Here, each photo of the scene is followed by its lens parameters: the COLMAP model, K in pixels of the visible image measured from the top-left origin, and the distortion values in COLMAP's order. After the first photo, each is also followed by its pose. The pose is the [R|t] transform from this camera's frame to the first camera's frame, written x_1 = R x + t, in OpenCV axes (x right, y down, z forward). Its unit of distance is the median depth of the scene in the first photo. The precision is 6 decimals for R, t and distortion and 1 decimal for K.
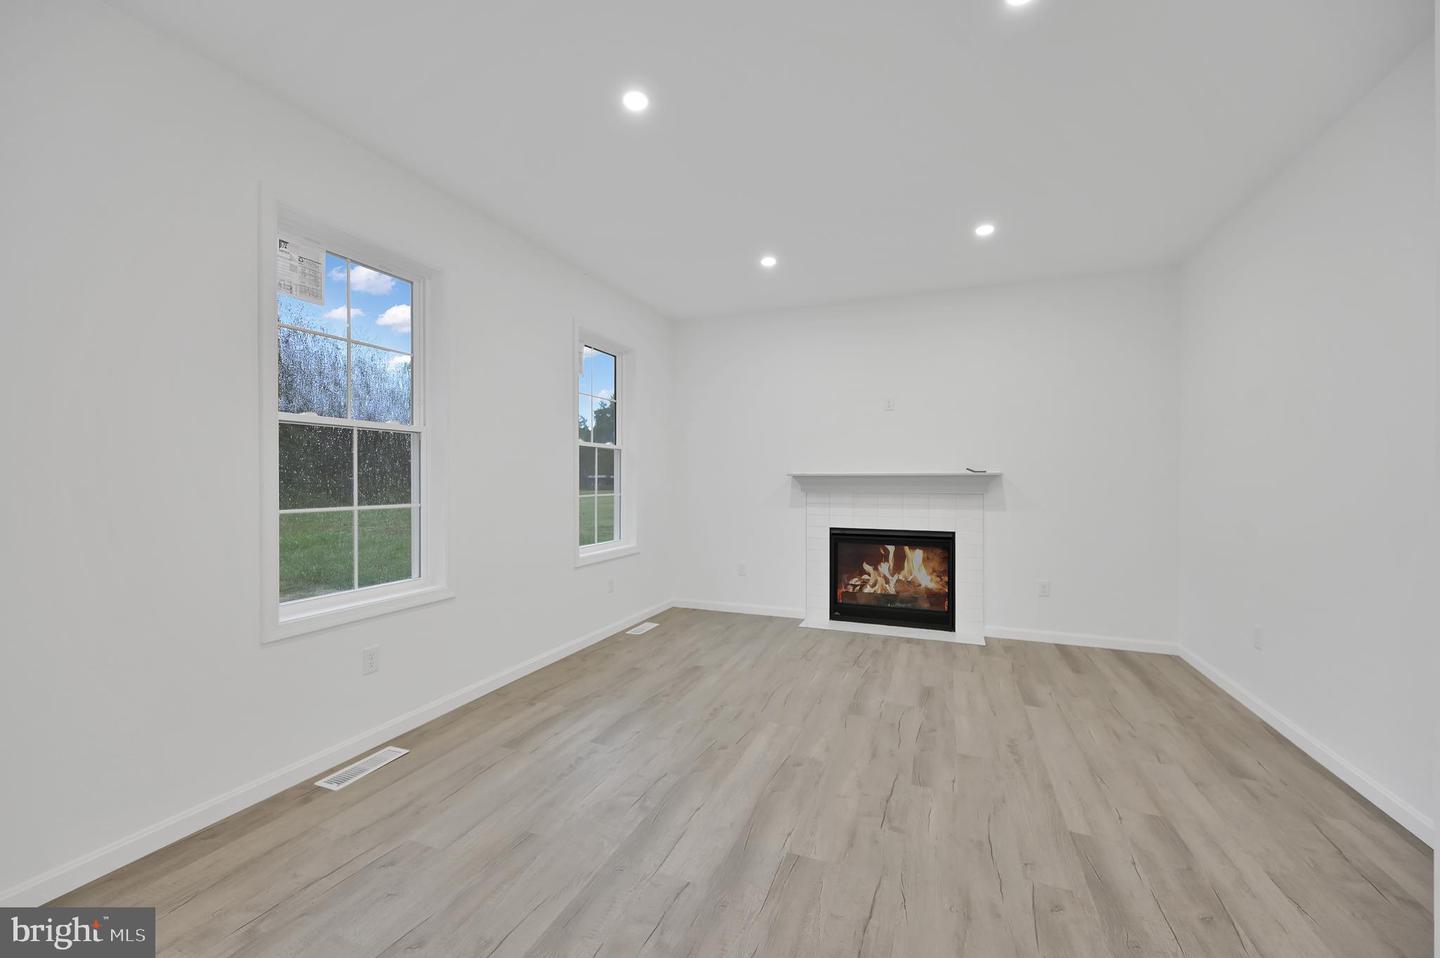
lens RADIAL K [[572.9, 0, 717.4], [0, 572.9, 468.7], [0, 0, 1]] dist [-0.000040, -0.000100]
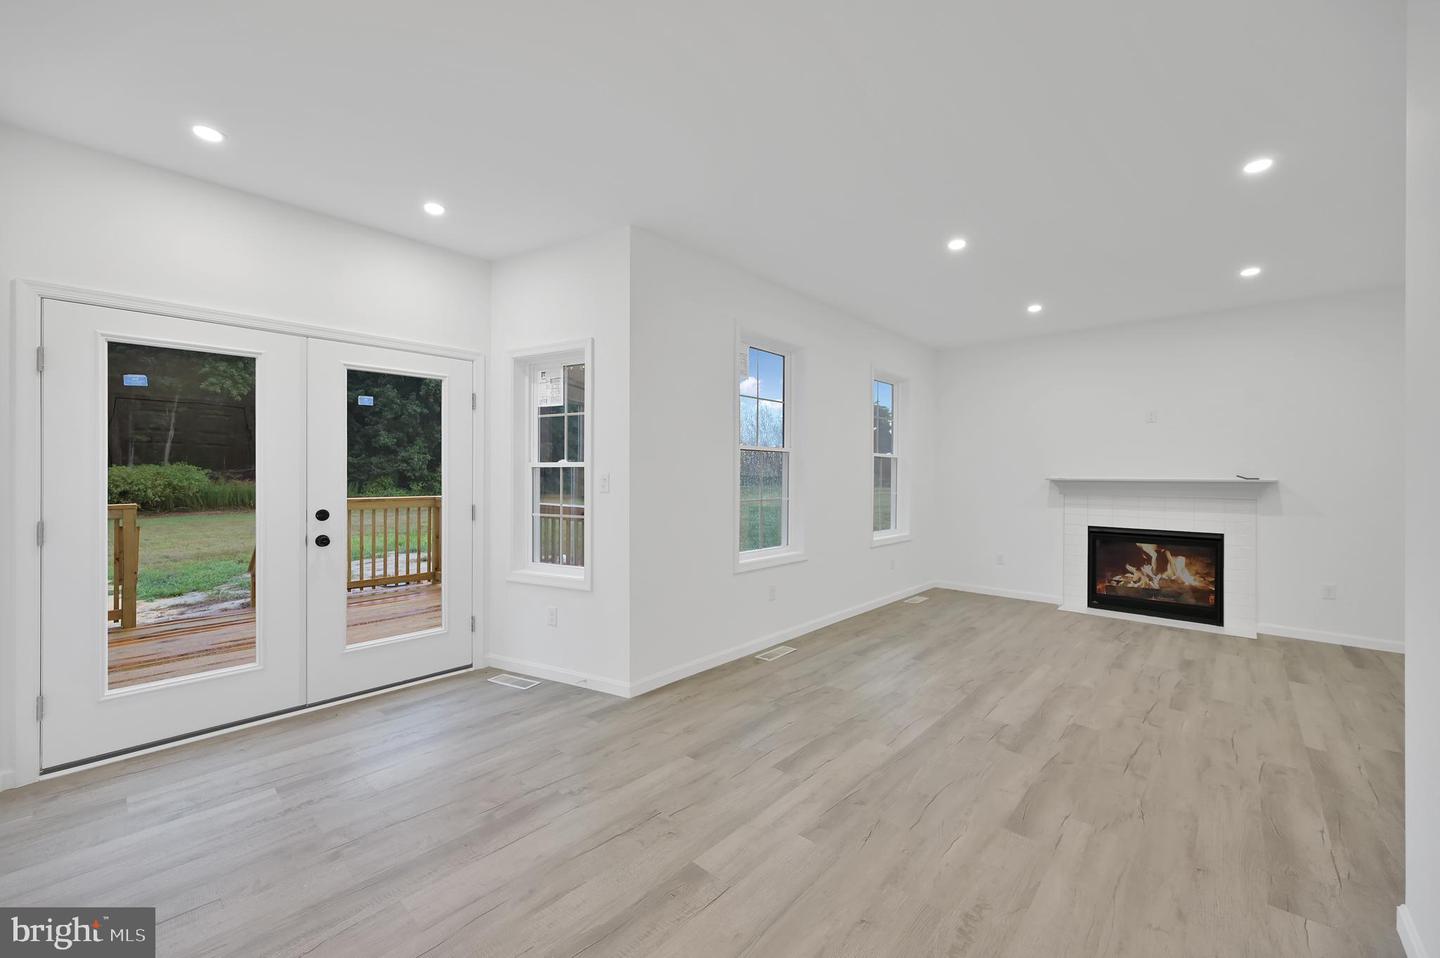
lens RADIAL K [[572.9, 0, 717.4], [0, 572.9, 468.7], [0, 0, 1]] dist [-0.000040, -0.000100]
pose [[0.936632, 0.003913, -0.350294, -0.144631], [-0.001696, 0.999977, 0.006635, -0.026192], [0.350312, -0.005621, 0.936616, -0.488618]]
